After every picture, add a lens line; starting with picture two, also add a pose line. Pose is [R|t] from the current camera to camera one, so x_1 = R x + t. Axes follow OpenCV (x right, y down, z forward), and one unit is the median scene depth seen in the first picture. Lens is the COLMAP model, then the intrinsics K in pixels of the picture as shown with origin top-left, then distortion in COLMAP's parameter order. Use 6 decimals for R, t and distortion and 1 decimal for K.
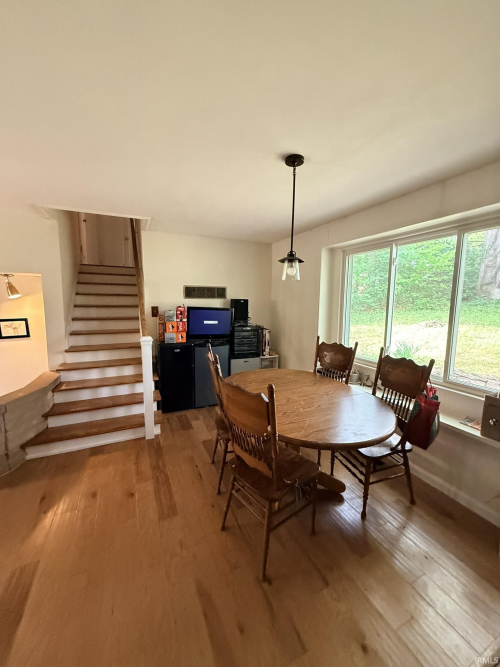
lens RADIAL K [[267.9, 0, 251.5], [0, 267.9, 334.2], [0, 0, 1]] dist [0.003279, 0.000202]
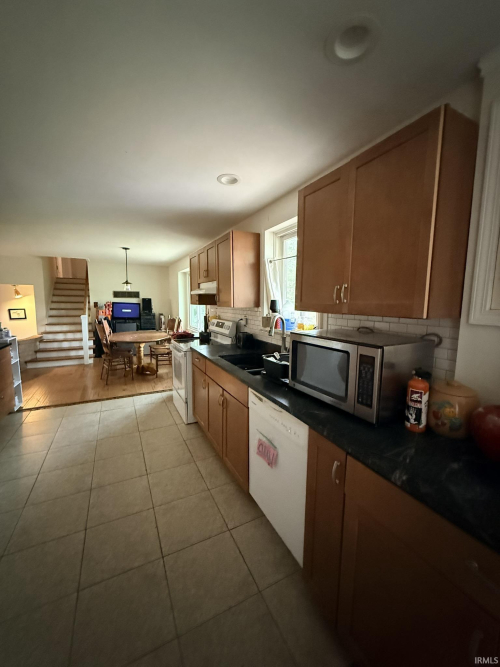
lens RADIAL K [[267.9, 0, 251.8], [0, 267.9, 333.3], [0, 0, 1]] dist [0.003279, 0.000202]
pose [[0.999588, -0.003526, 0.028489, 0.697643], [0.003712, 0.999972, -0.006455, 0.133814], [-0.028466, 0.006558, 0.999573, -0.926732]]
